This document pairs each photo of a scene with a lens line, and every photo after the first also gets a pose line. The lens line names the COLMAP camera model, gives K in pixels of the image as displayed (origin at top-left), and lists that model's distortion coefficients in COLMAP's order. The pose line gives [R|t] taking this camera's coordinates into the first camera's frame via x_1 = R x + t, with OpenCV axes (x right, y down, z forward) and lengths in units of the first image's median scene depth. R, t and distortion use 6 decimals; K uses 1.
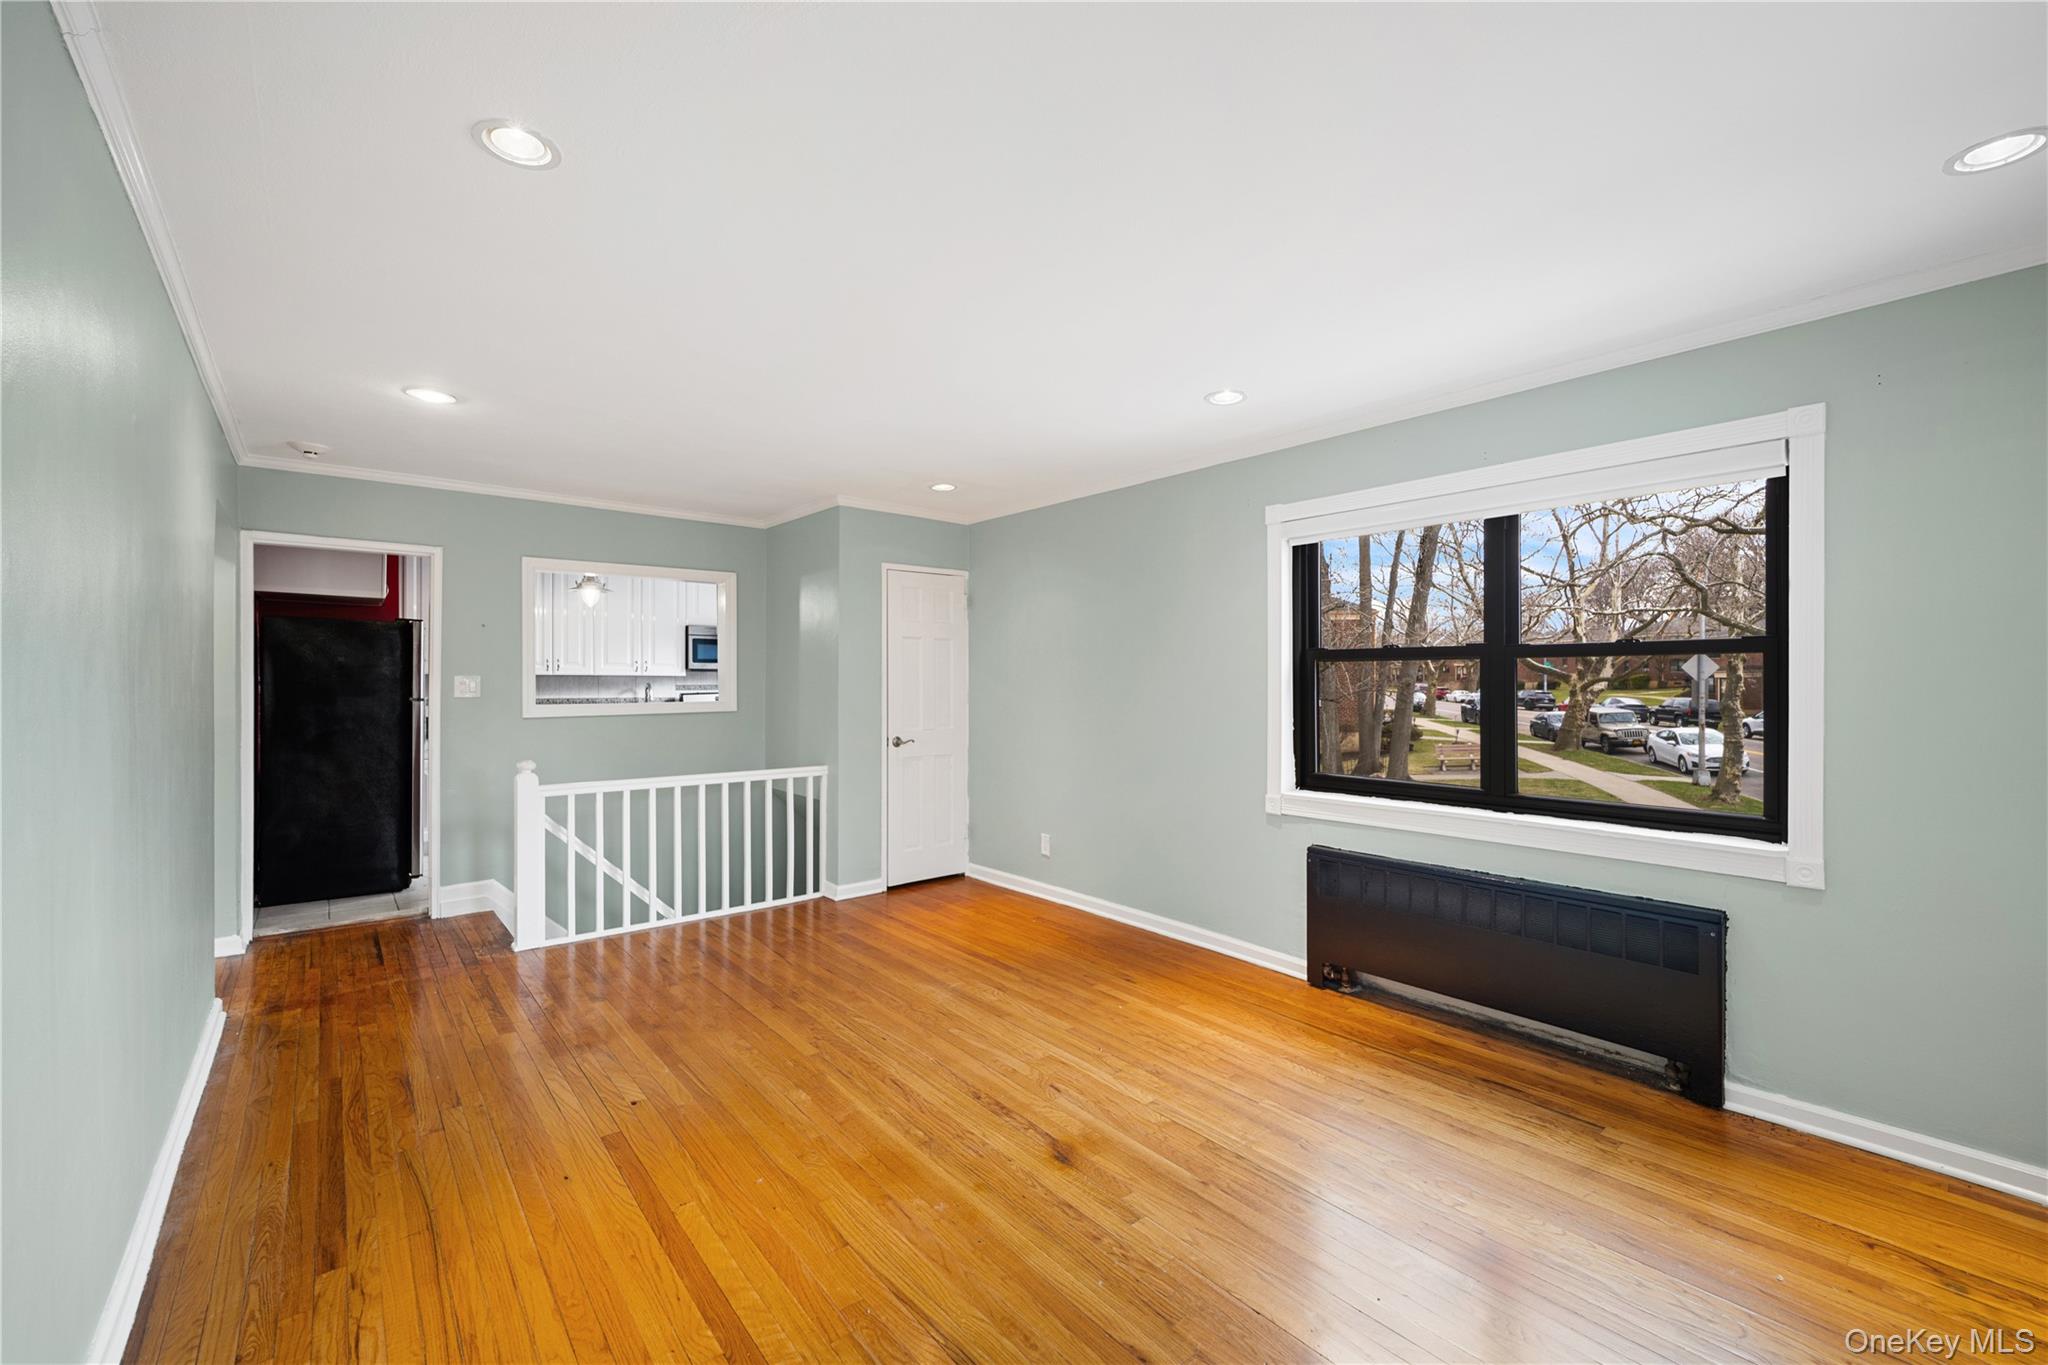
lens RADIAL K [[831.5, 0, 1028.5], [0, 831.5, 678.6], [0, 0, 1]] dist [0.001494, -0.003174]
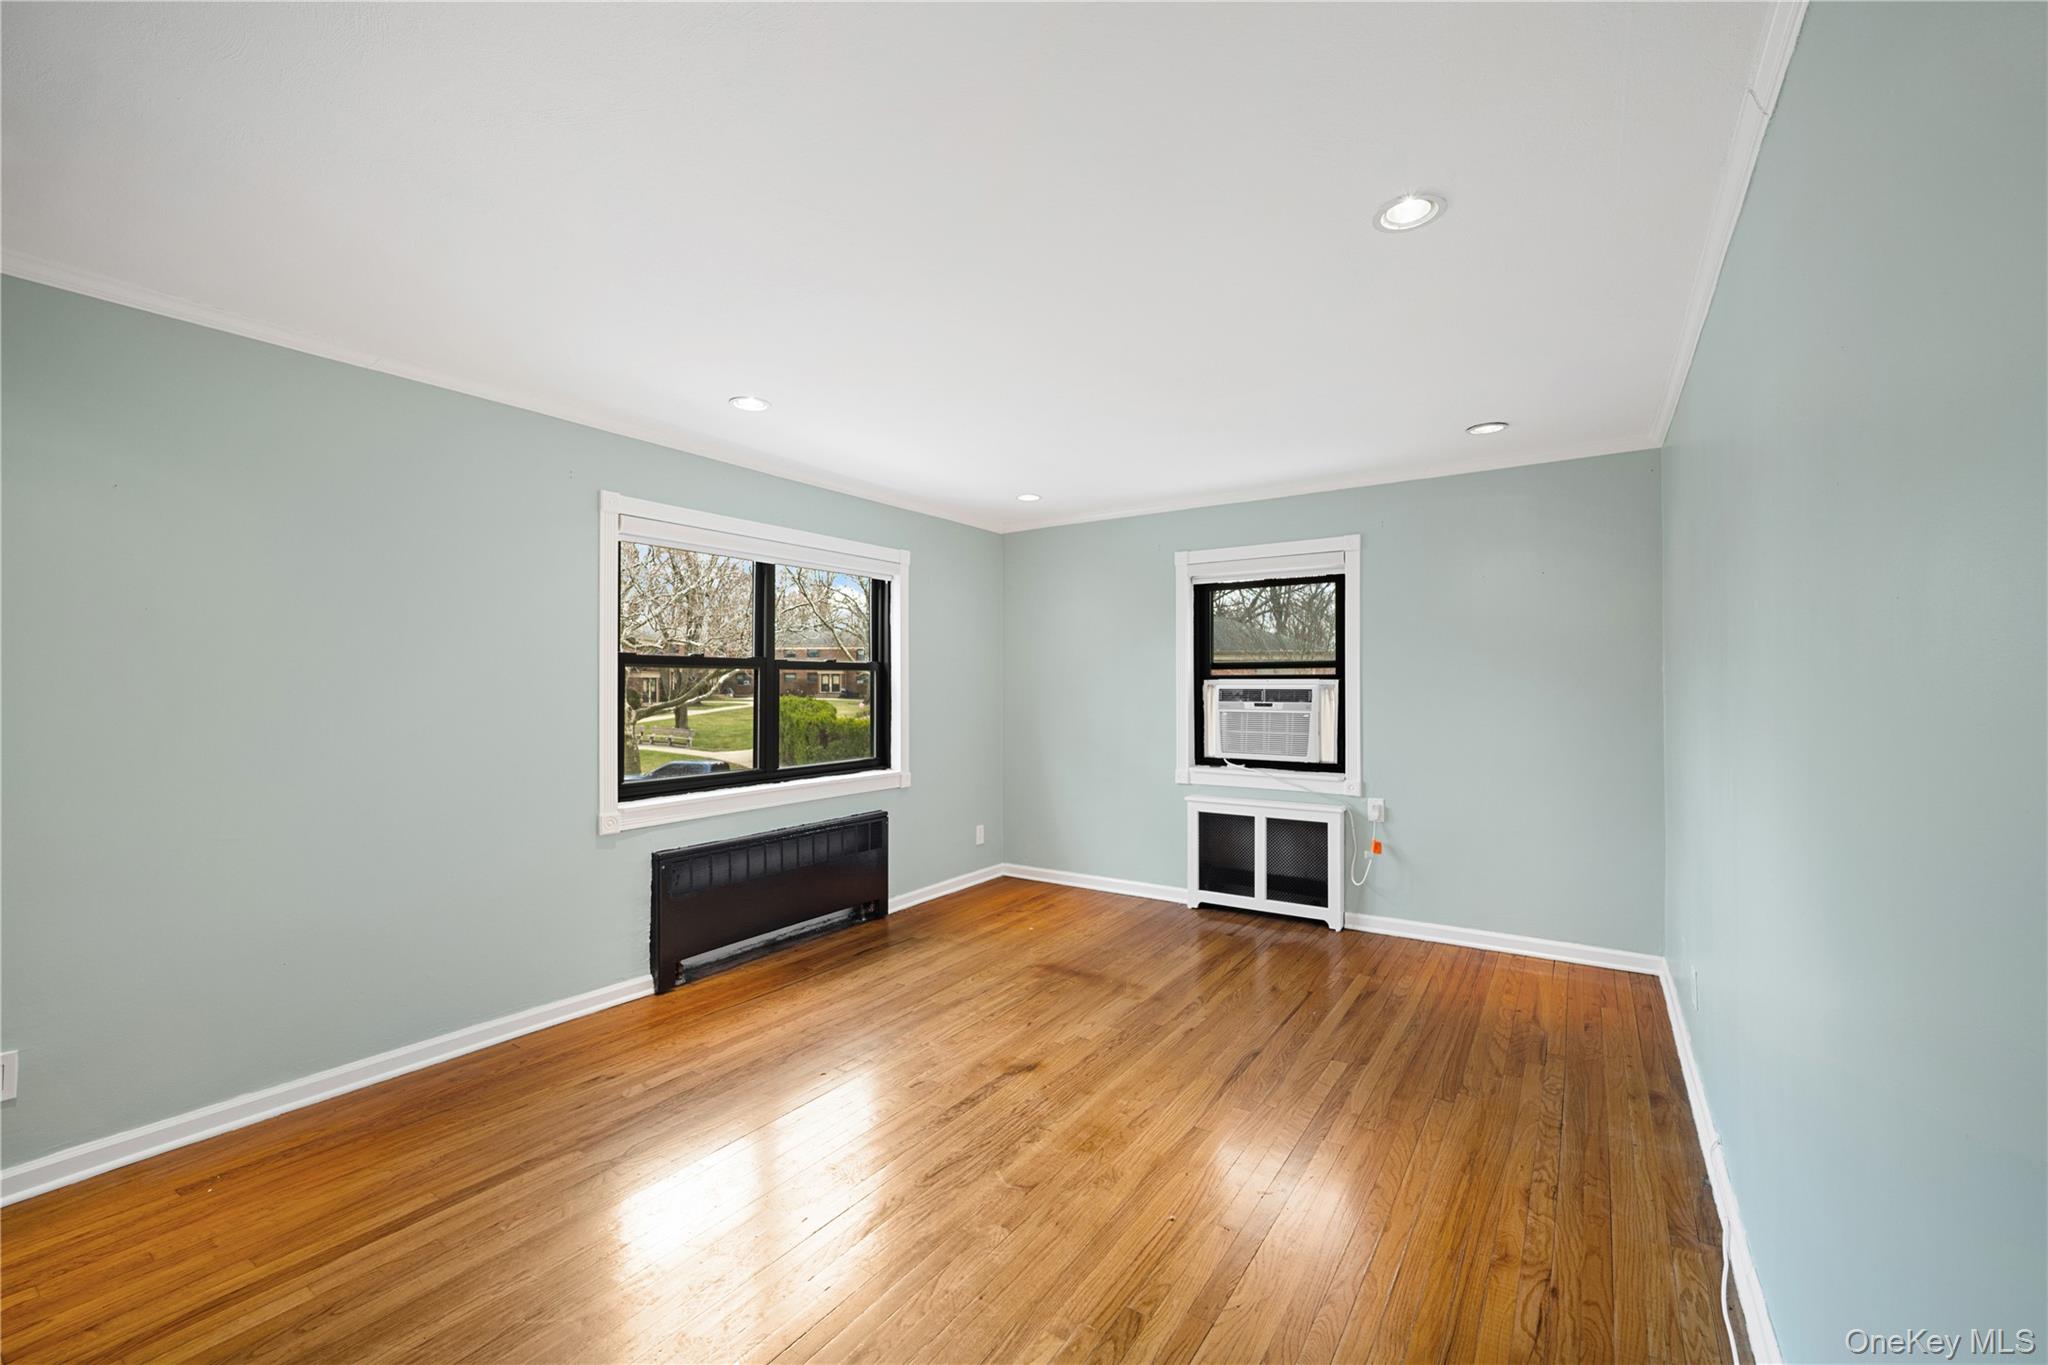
lens RADIAL K [[831.5, 0, 1030.0], [0, 831.5, 681.2], [0, 0, 1]] dist [0.001494, -0.003174]
pose [[-0.281834, 0.005100, 0.959450, -0.818804], [0.002842, 0.999986, -0.004480, 0.002640], [-0.959459, 0.001464, -0.281845, 0.955439]]
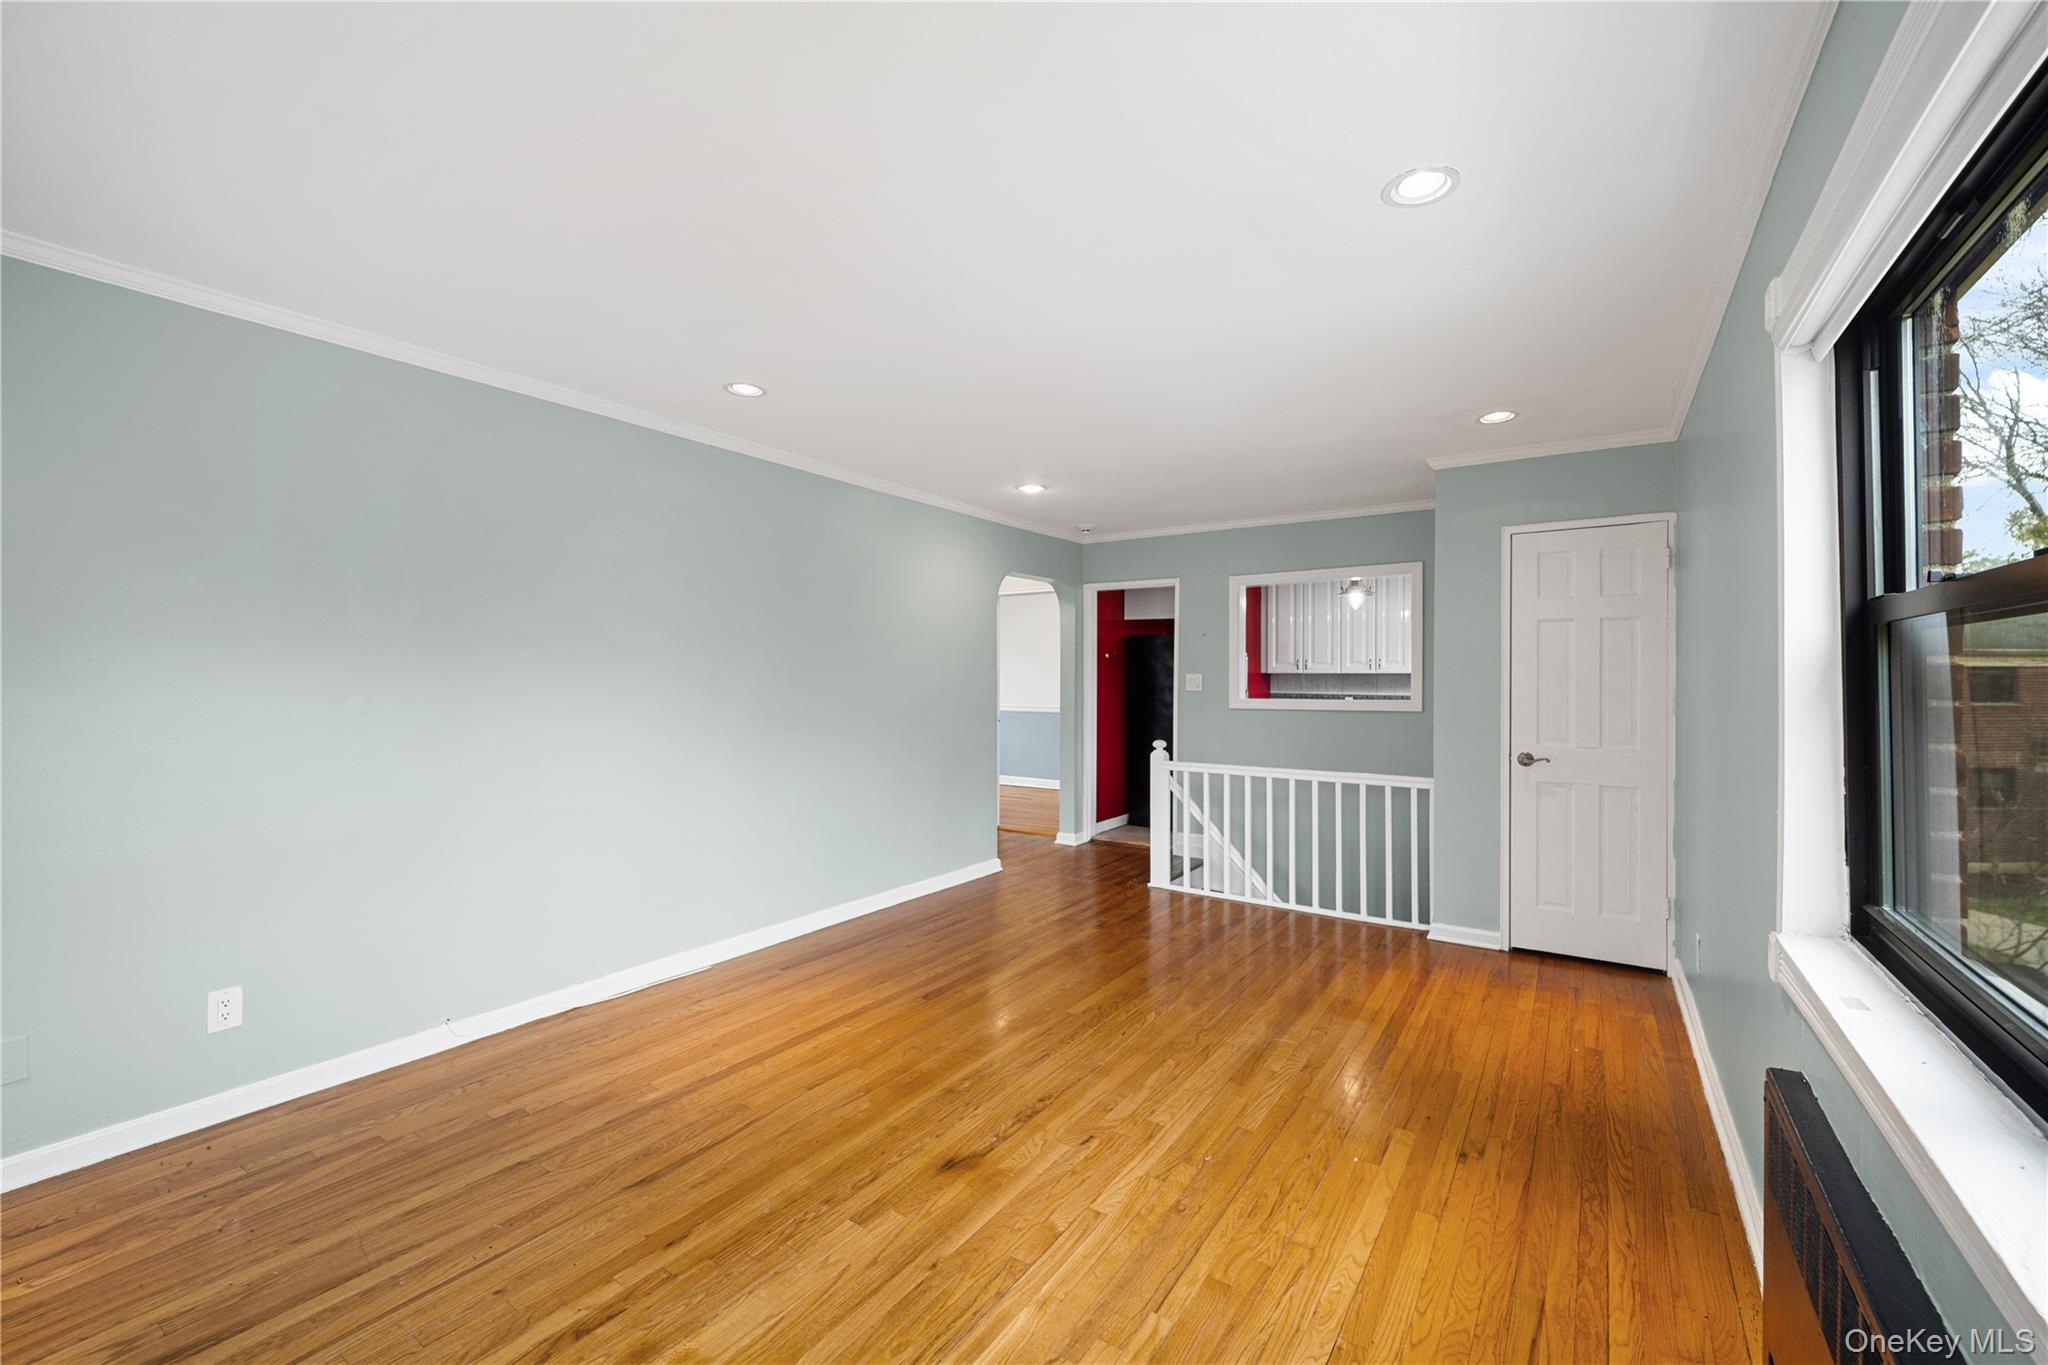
lens RADIAL K [[831.5, 0, 1040.4], [0, 831.5, 668.7], [0, 0, 1]] dist [0.001494, -0.003174]
pose [[0.283975, -0.008398, -0.958795, 0.713466], [-0.004147, 0.999942, -0.009986, 0.004785], [0.958823, 0.006812, 0.283924, 0.580477]]
